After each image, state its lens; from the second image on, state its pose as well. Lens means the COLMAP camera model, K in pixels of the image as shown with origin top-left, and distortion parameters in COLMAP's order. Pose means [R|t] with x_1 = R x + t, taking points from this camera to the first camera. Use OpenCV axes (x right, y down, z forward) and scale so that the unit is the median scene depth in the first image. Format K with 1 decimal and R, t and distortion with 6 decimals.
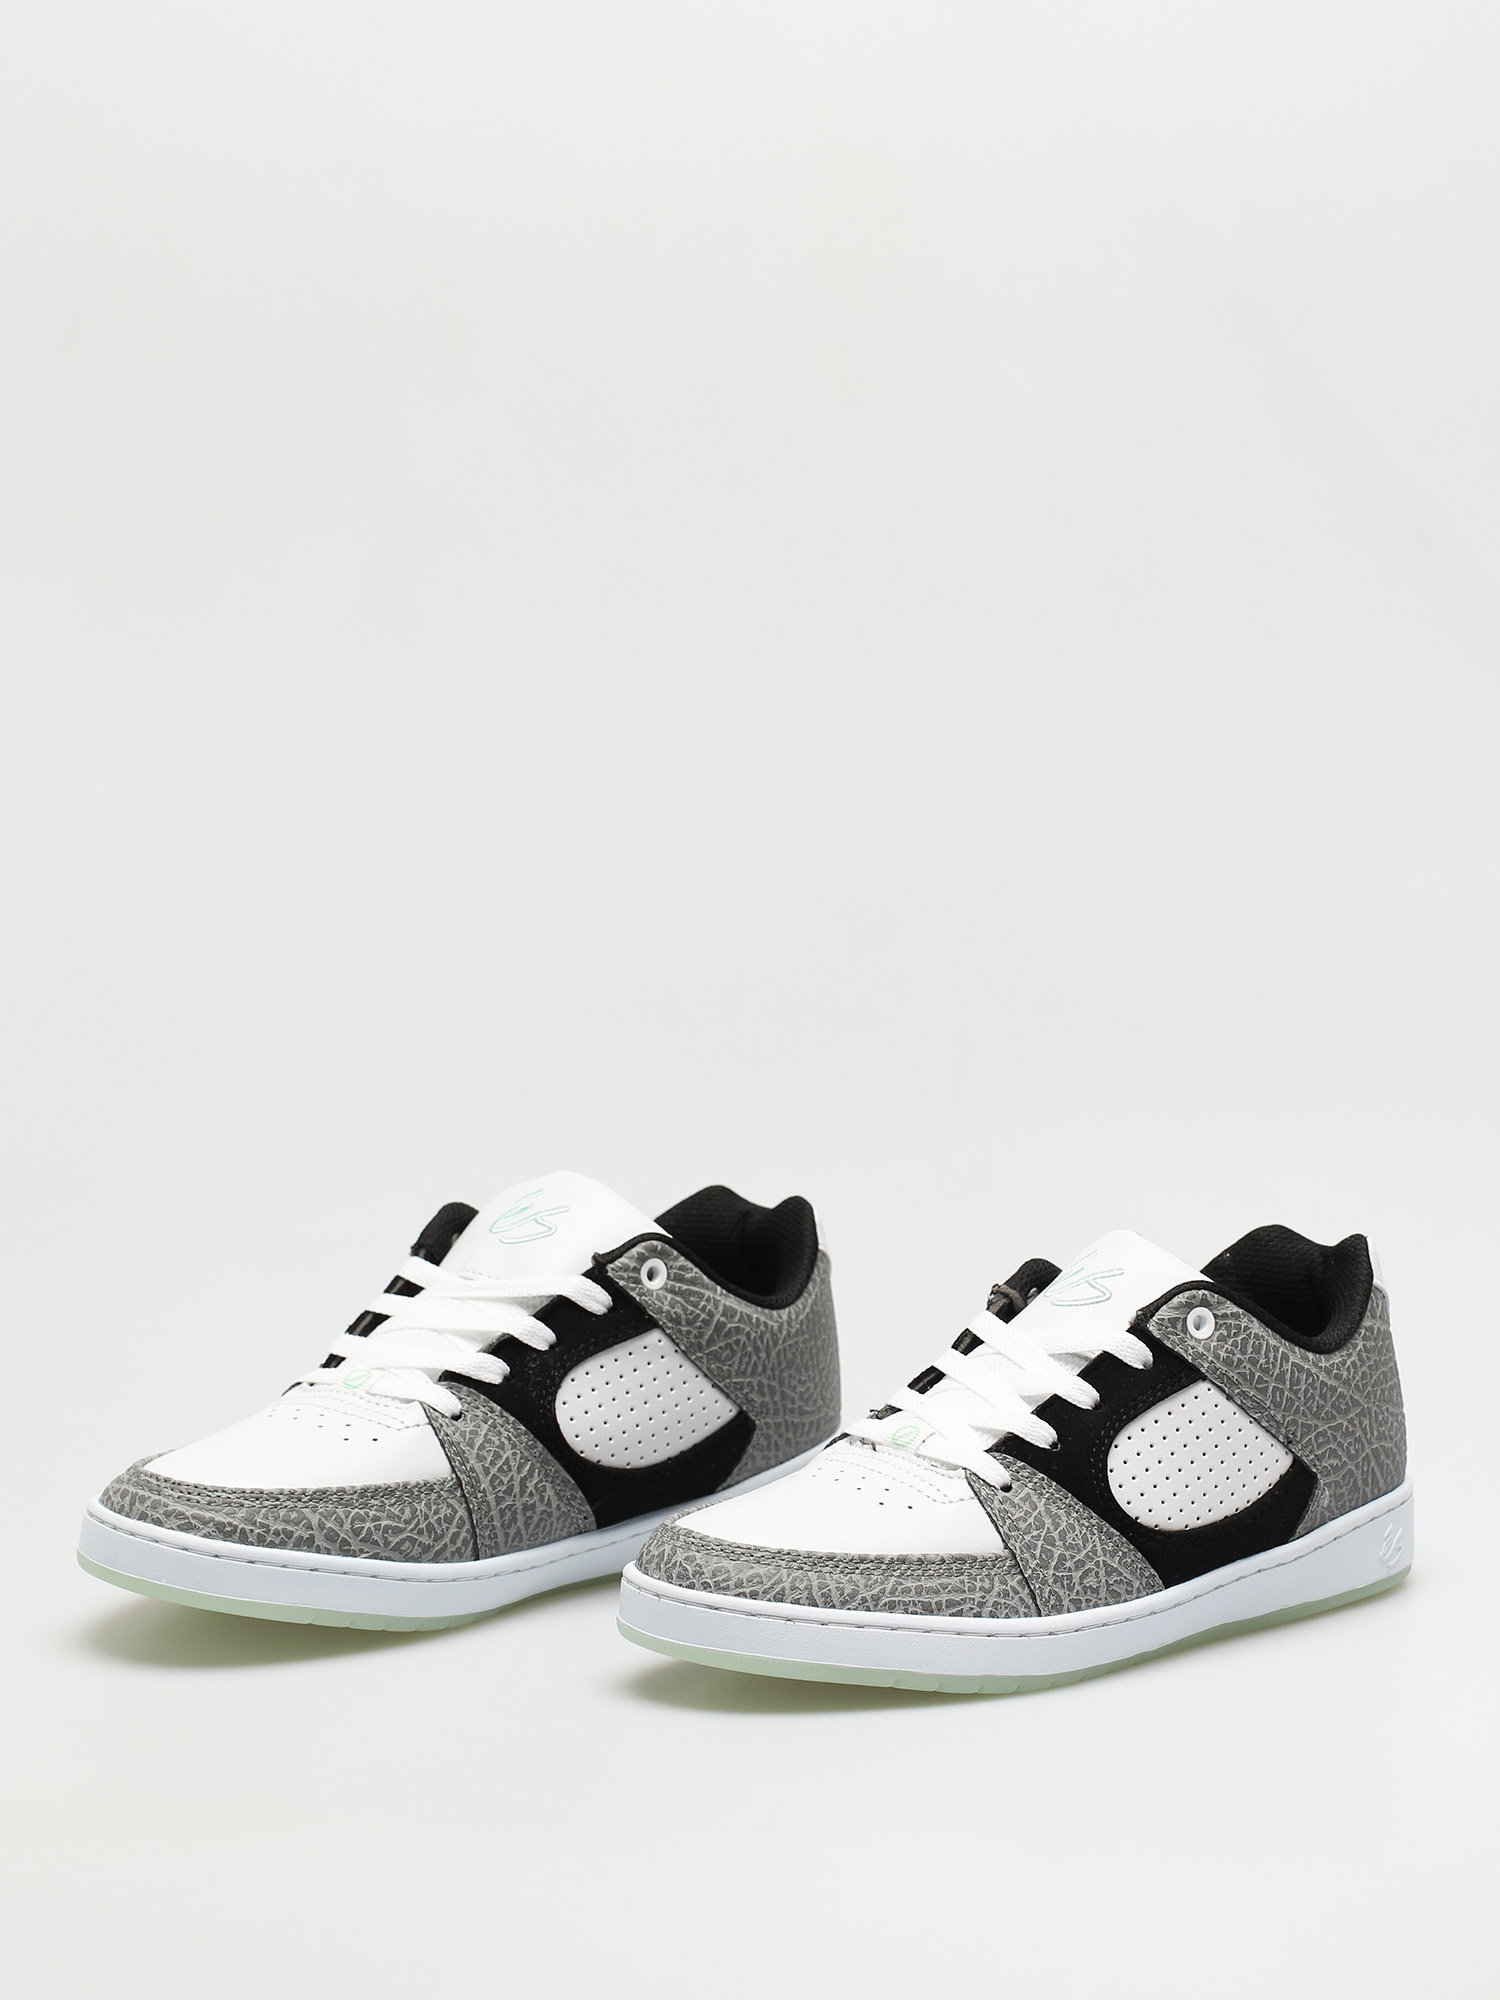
lens RADIAL K [[7093.7, 0, 750.0], [0, 7093.7, 1000.0], [0, 0, 1]] dist [-0.033596, -0.474227]
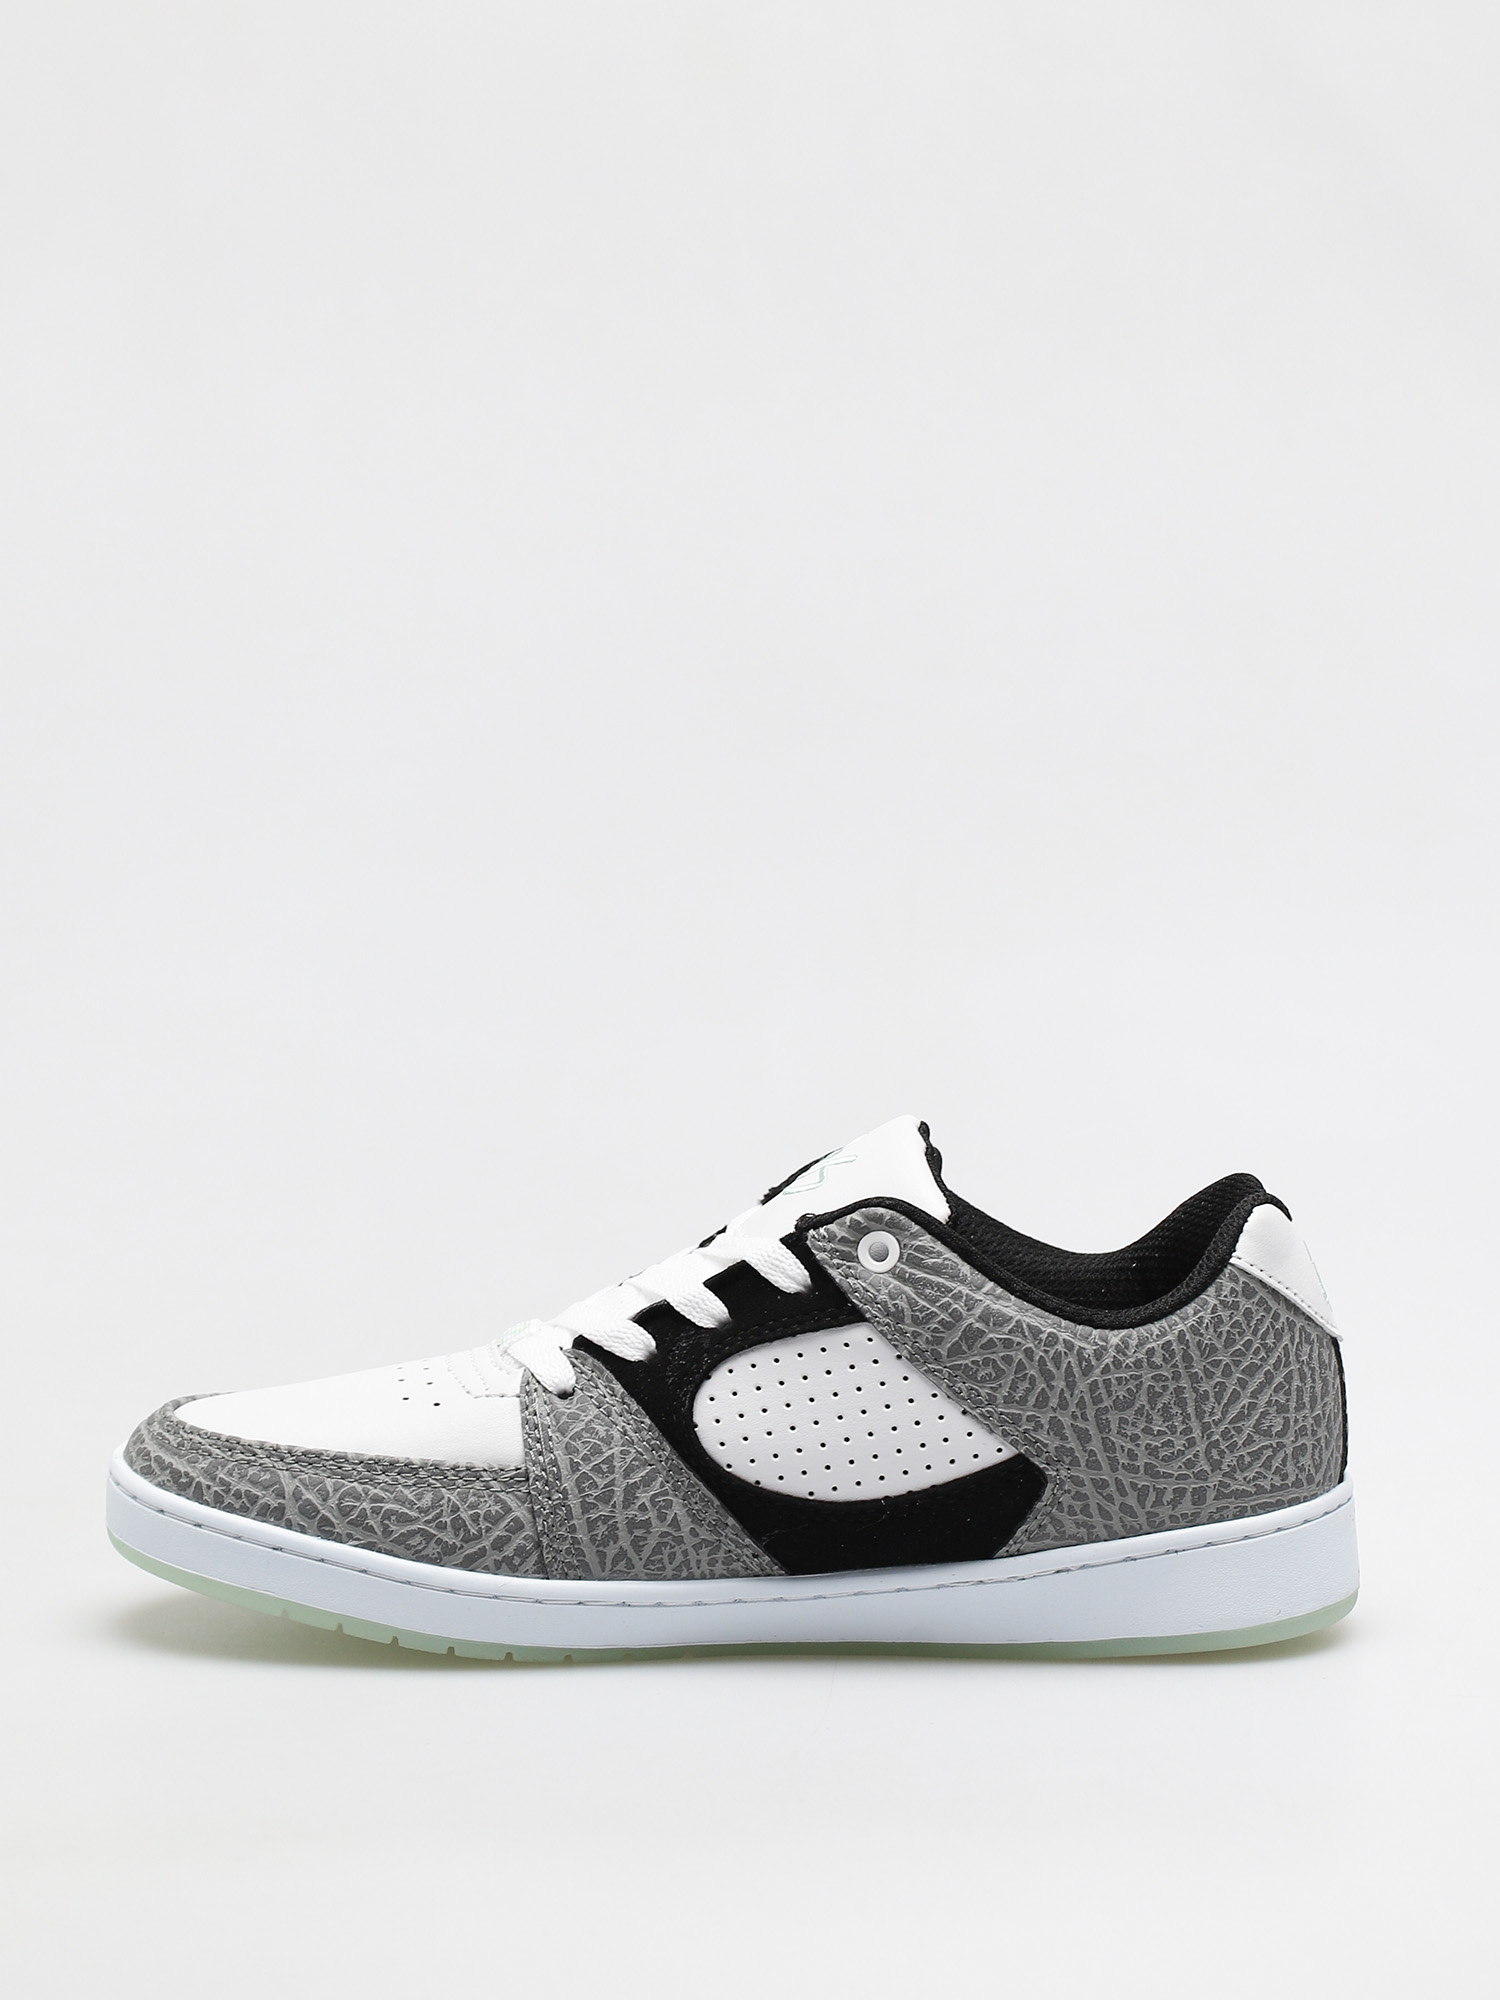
lens RADIAL K [[7093.7, 0, 750.0], [0, 7093.7, 1000.0], [0, 0, 1]] dist [-0.033596, -0.474227]
pose [[0.725304, 0.087583, -0.682835, 0.499751], [-0.102267, 0.994577, 0.018940, -0.001166], [0.680791, 0.056094, 0.730327, 0.440061]]
